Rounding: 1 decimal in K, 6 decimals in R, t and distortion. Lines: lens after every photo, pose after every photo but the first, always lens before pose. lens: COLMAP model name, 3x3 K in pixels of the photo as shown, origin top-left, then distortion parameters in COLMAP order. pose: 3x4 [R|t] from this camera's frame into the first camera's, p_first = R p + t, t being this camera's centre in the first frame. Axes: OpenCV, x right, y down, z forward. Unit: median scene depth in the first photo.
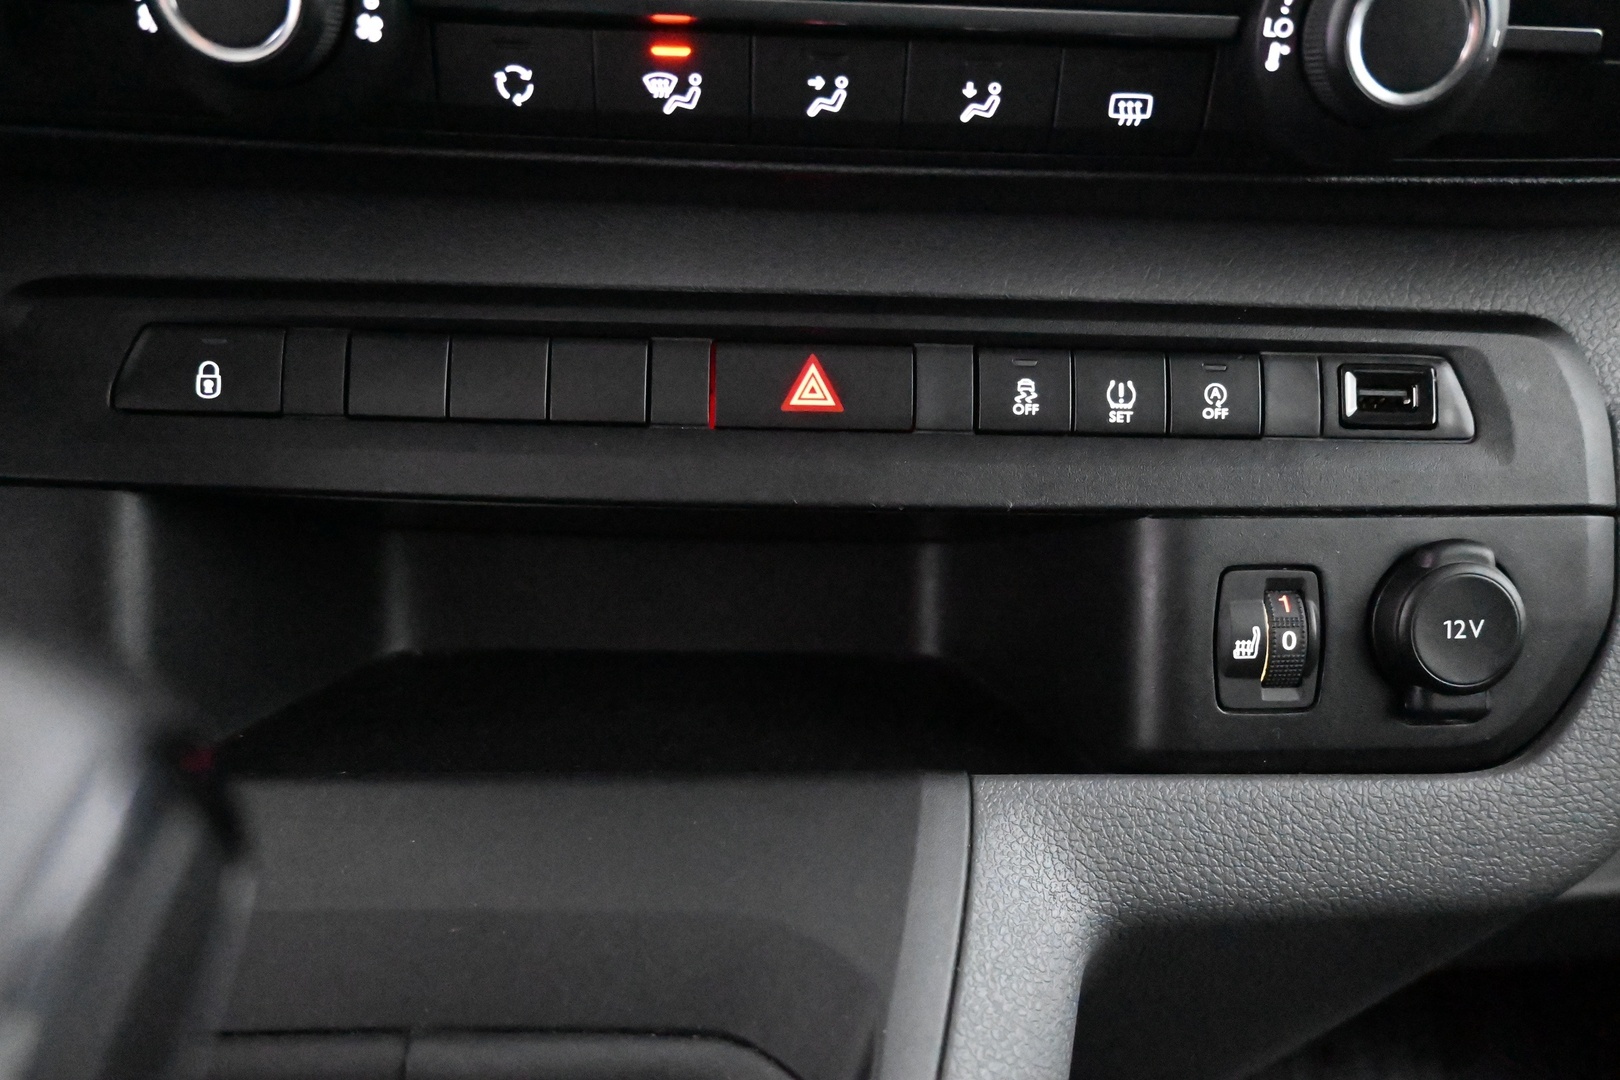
lens RADIAL K [[1178.3, 0, 808.8], [0, 1178.3, 535.2], [0, 0, 1]] dist [-0.013737, 0.008365]
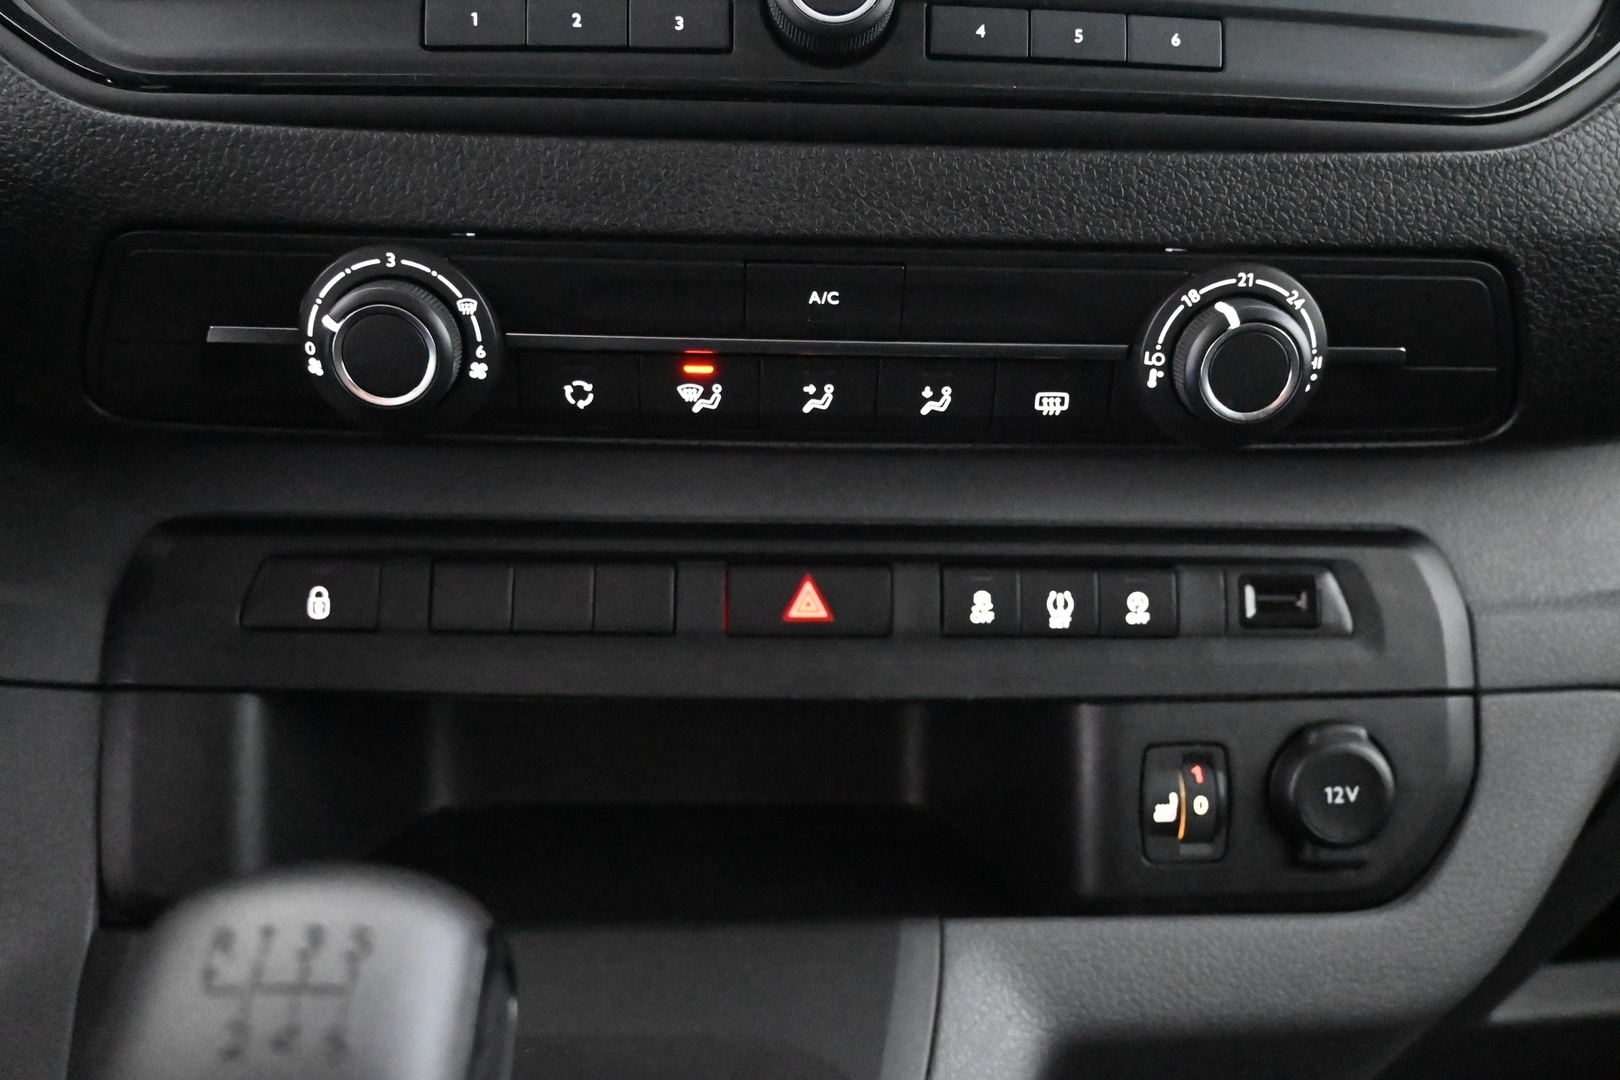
lens RADIAL K [[1415.5, 0, 811.8], [0, 1415.5, 534.4], [0, 0, 1]] dist [-0.019461, 0.007351]
pose [[0.999933, -0.007916, 0.008387, -0.004868], [0.008281, 0.998980, -0.044386, -0.129923], [-0.008027, 0.044452, 0.998979, -0.475321]]
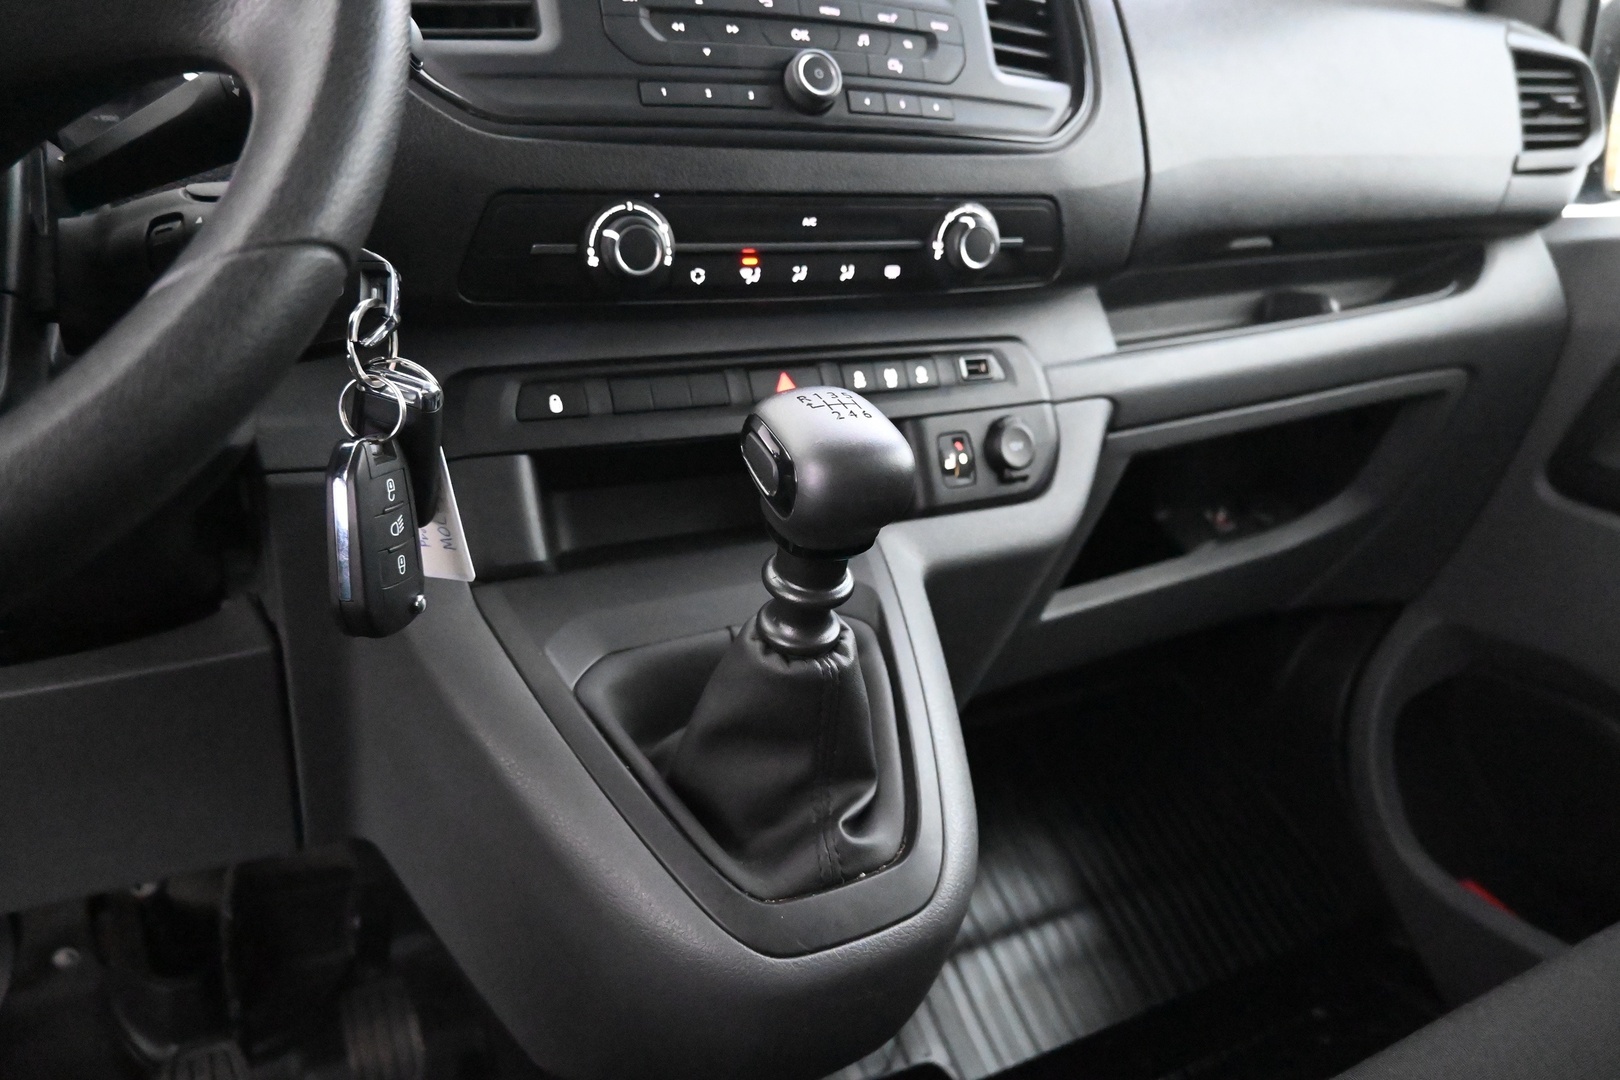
lens RADIAL K [[1104.7, 0, 826.0], [0, 1104.7, 538.8], [0, 0, 1]] dist [-0.008964, 0.013525]
pose [[0.895329, -0.154494, 0.417753, -0.961691], [0.187349, 0.981537, -0.038532, 0.309571], [-0.404087, 0.112765, 0.907743, -1.153298]]
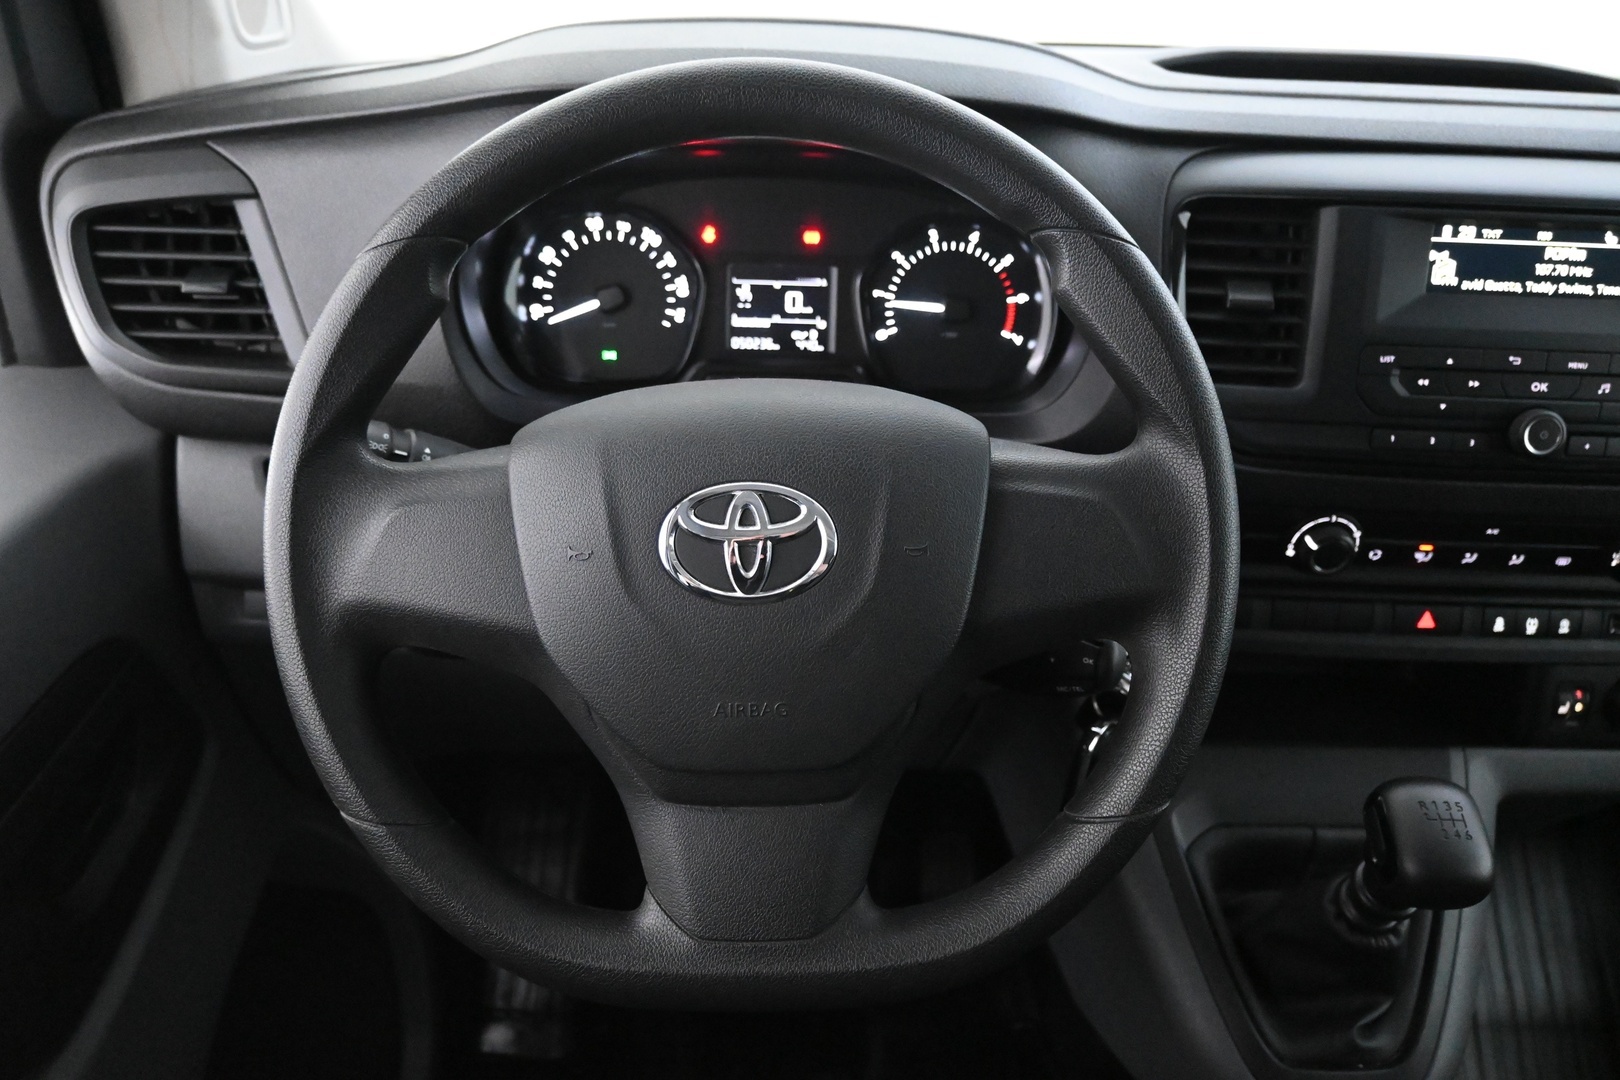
lens RADIAL K [[1250.0, 0, 814.6], [0, 1250.0, 538.5], [0, 0, 1]] dist [-0.015378, 0.001267]
pose [[0.999085, 0.028964, -0.031461, -1.413315], [-0.021798, 0.977878, 0.208036, -0.927846], [0.036791, -0.207160, 0.977615, -2.016519]]
